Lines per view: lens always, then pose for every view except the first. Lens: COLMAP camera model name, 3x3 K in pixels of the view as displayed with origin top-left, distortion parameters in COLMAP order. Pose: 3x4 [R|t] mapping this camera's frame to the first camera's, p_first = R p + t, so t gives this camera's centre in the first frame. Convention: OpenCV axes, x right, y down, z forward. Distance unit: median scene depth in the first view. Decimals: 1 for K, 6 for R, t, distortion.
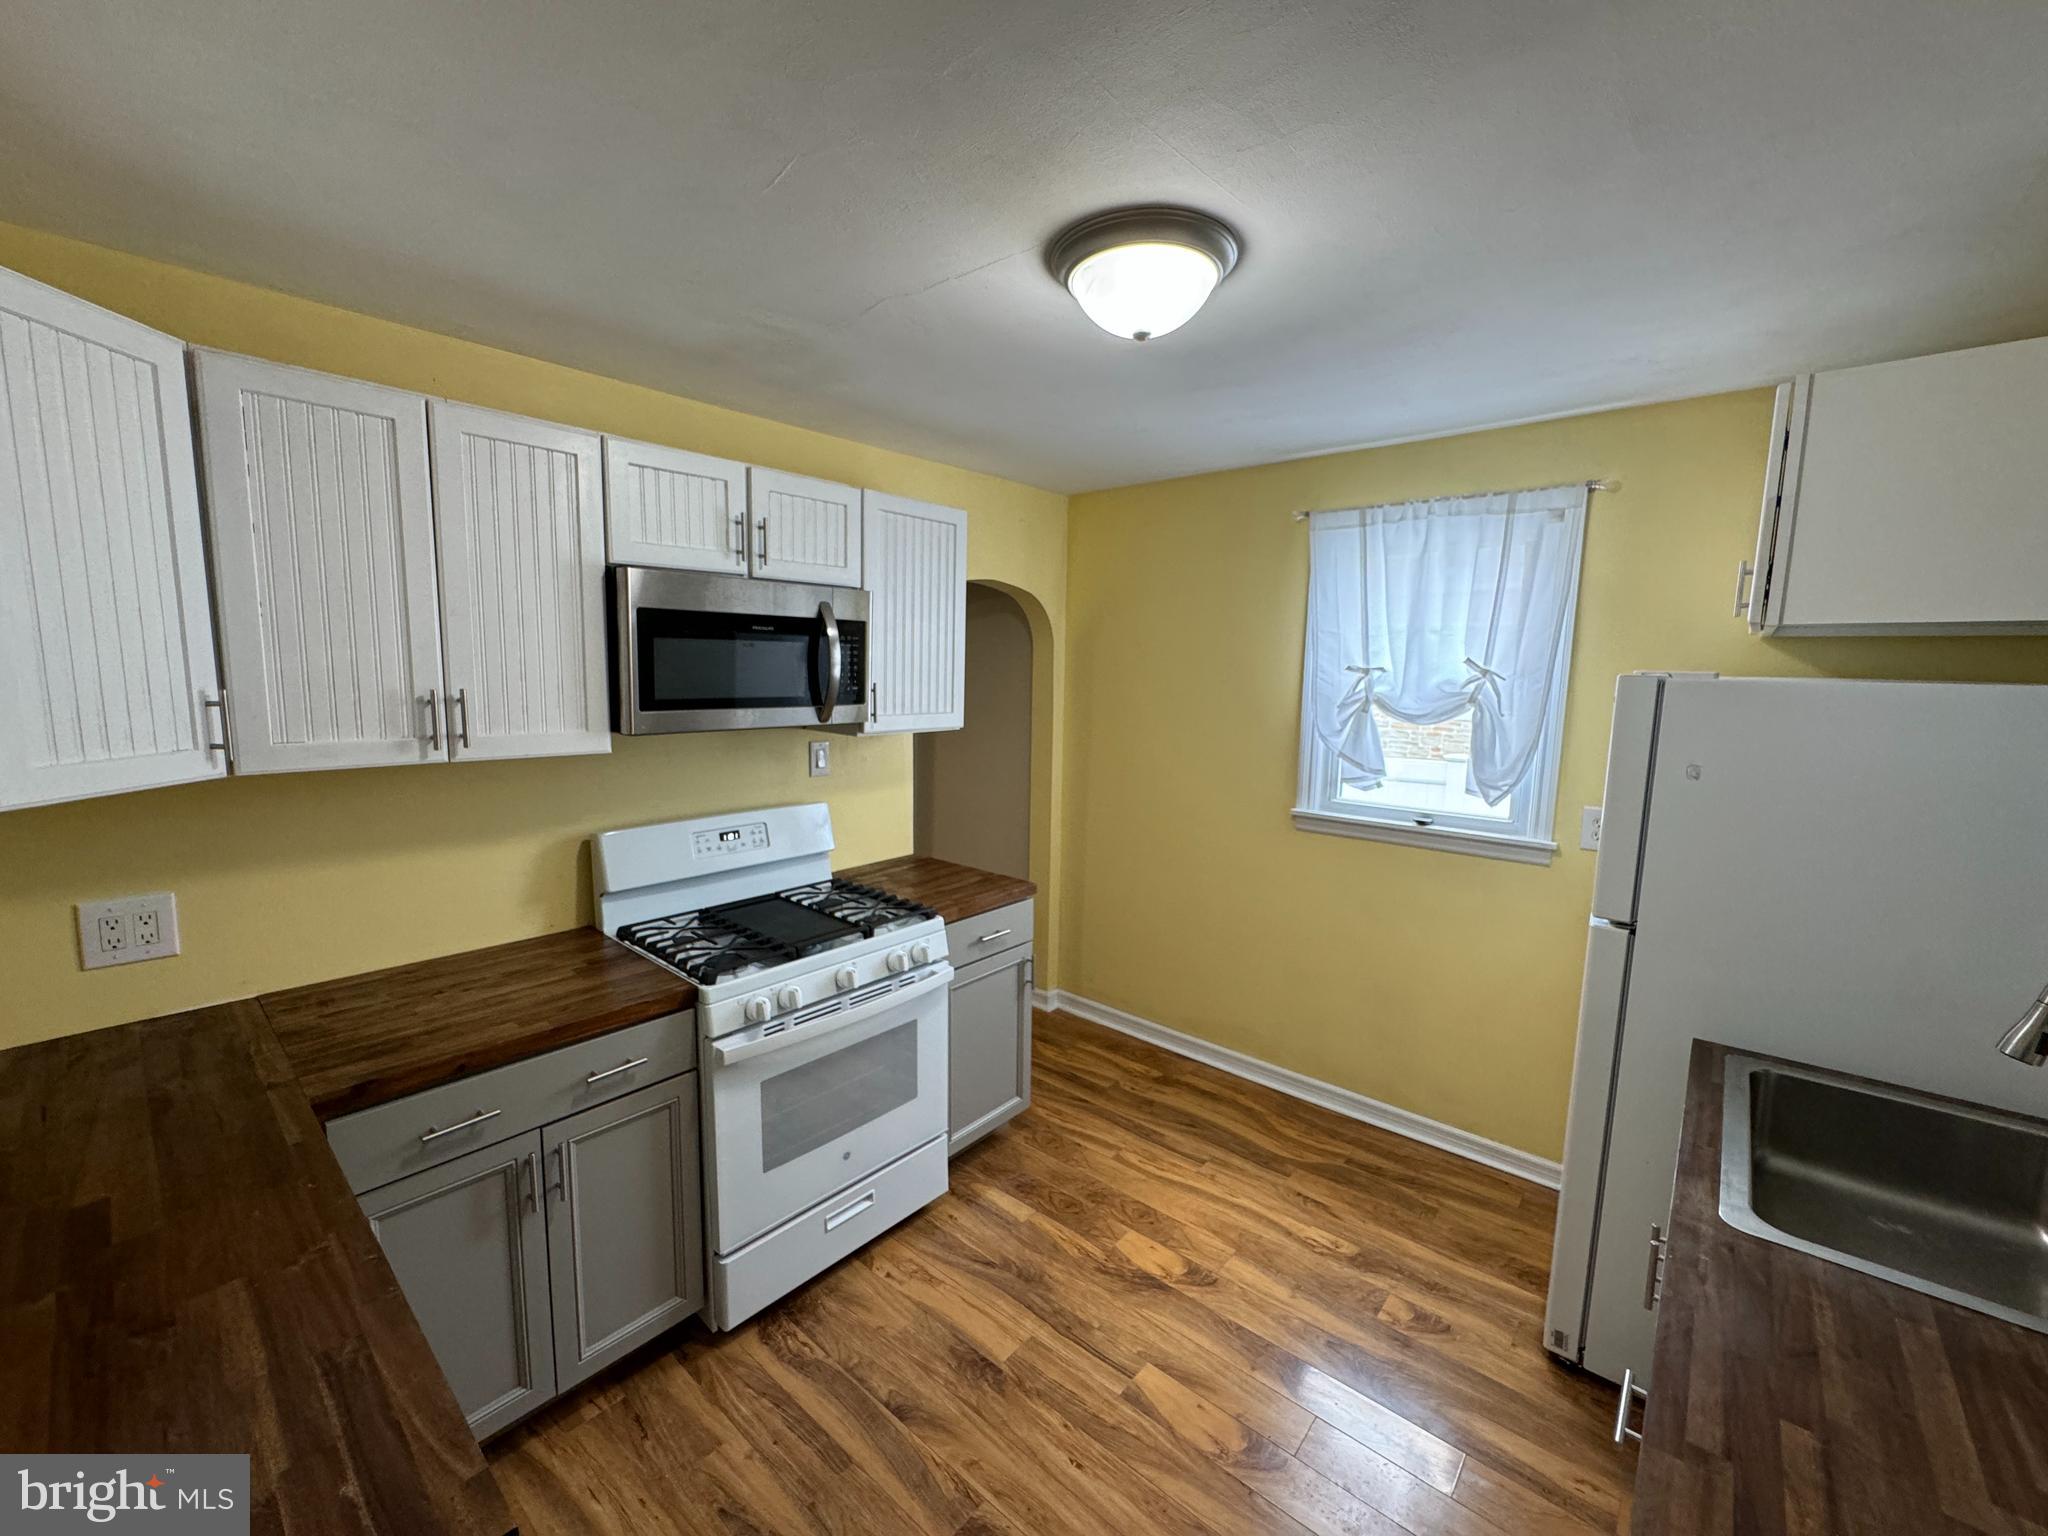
lens RADIAL K [[819.2, 0, 1021.5], [0, 819.2, 768.7], [0, 0, 1]] dist [-0.001398, 0.000081]
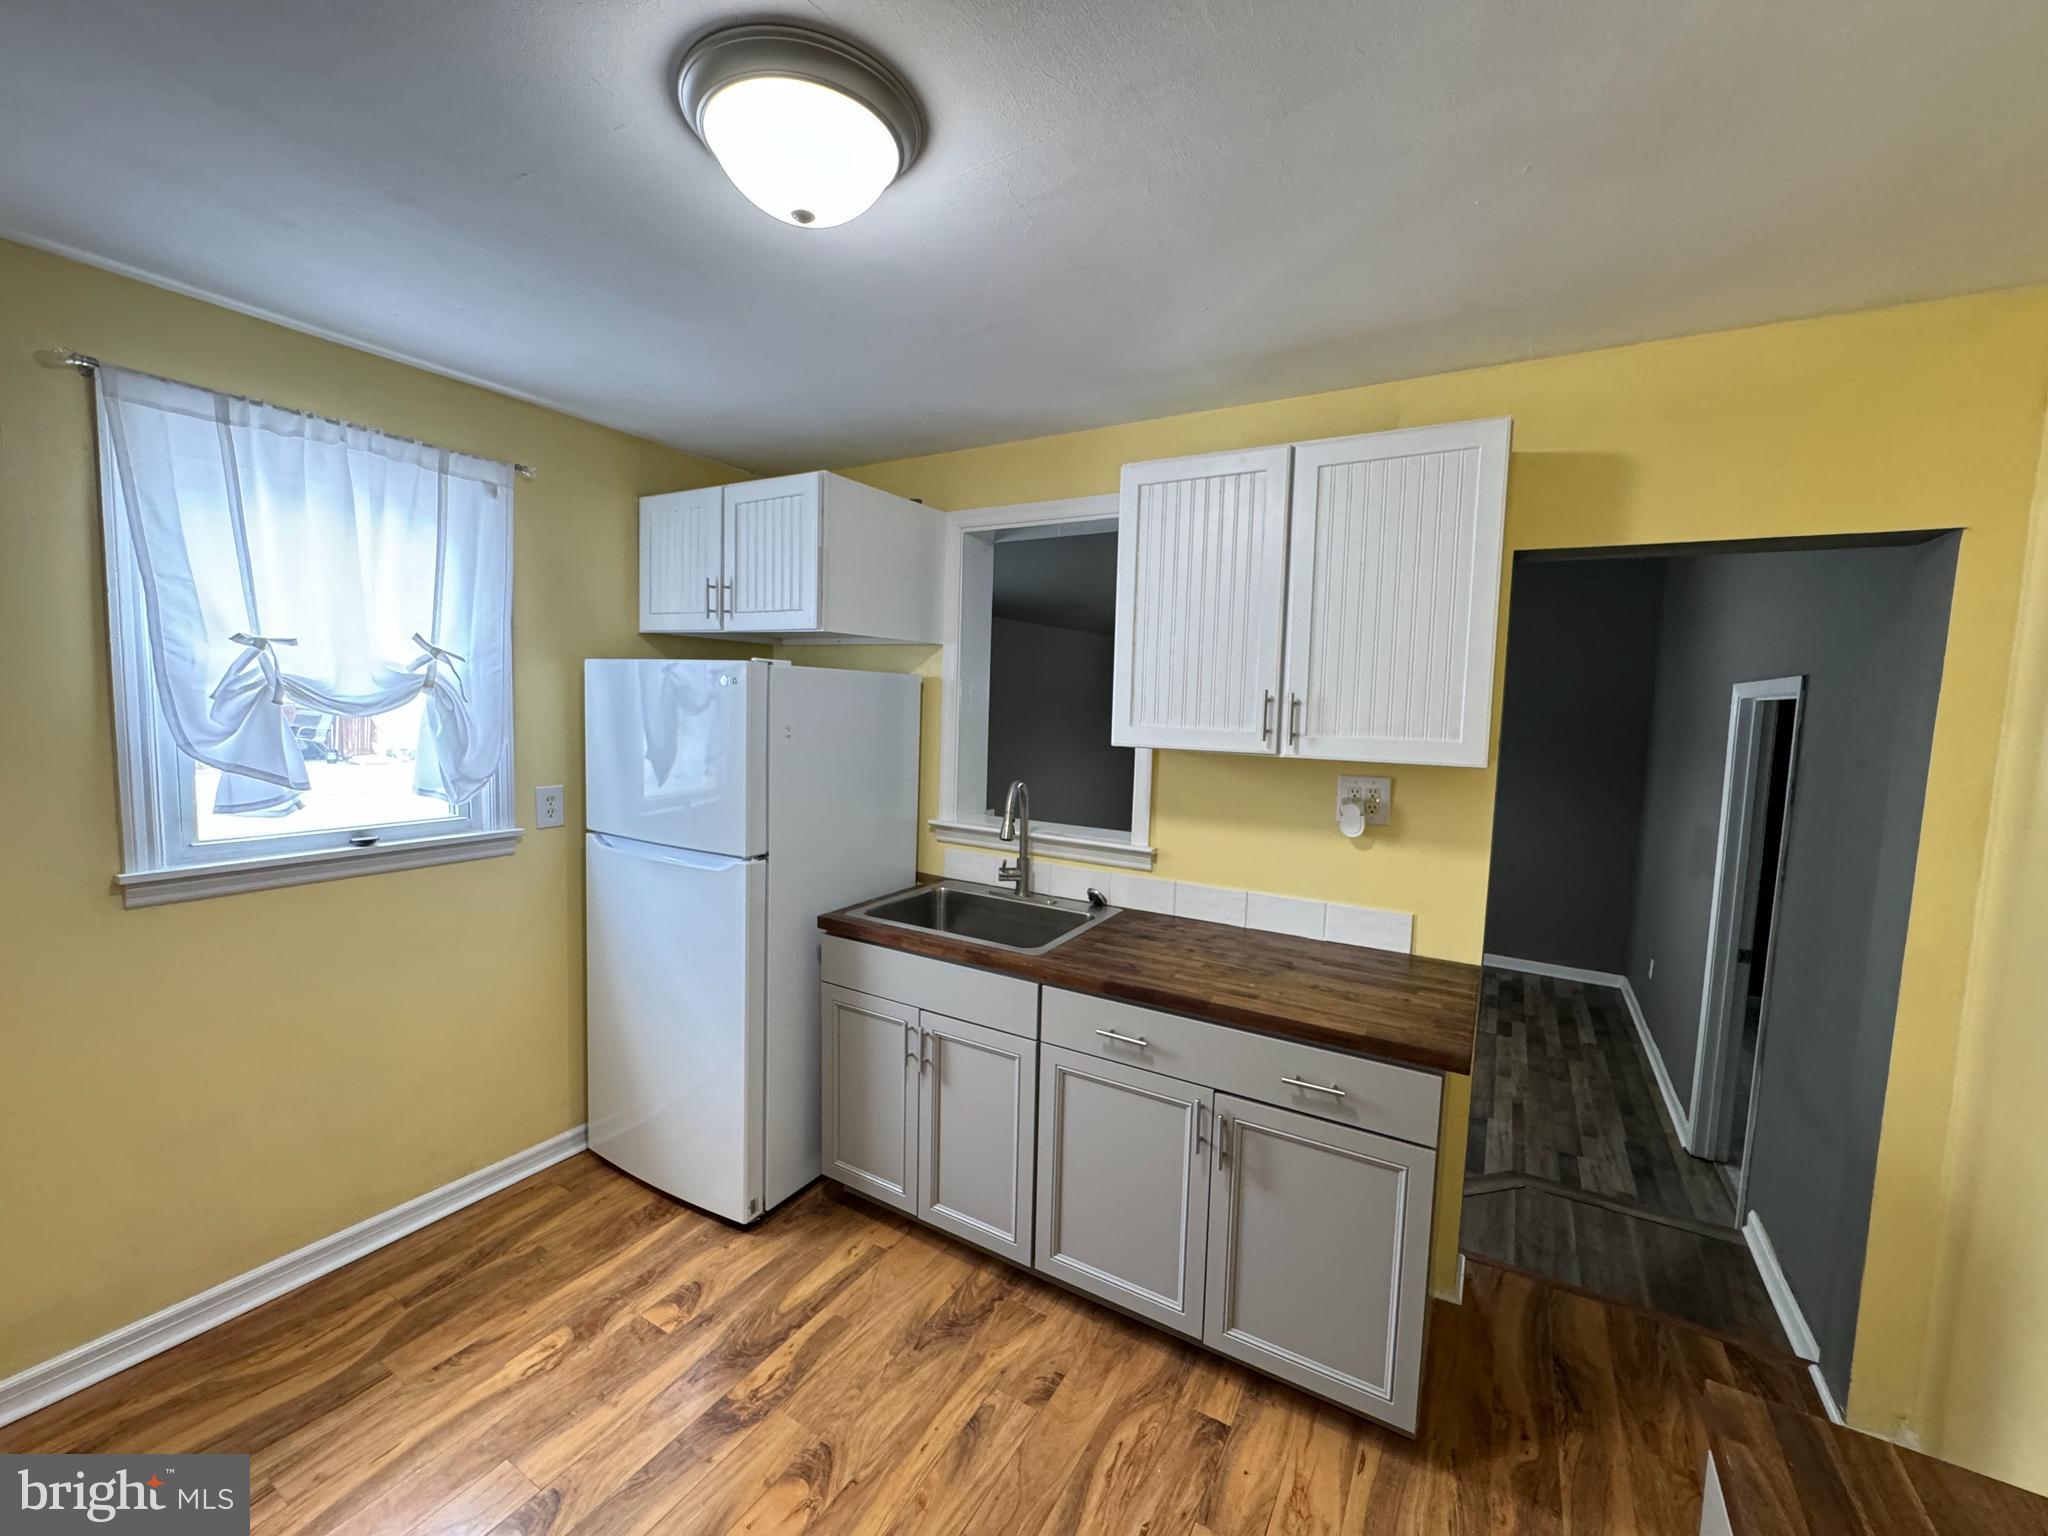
lens RADIAL K [[819.2, 0, 1026.1], [0, 819.2, 763.3], [0, 0, 1]] dist [-0.001398, 0.000081]
pose [[-0.178011, -0.101644, 0.978765, -0.430948], [0.088461, 0.988971, 0.118793, -0.051987], [-0.980044, 0.107729, -0.167056, 0.583464]]
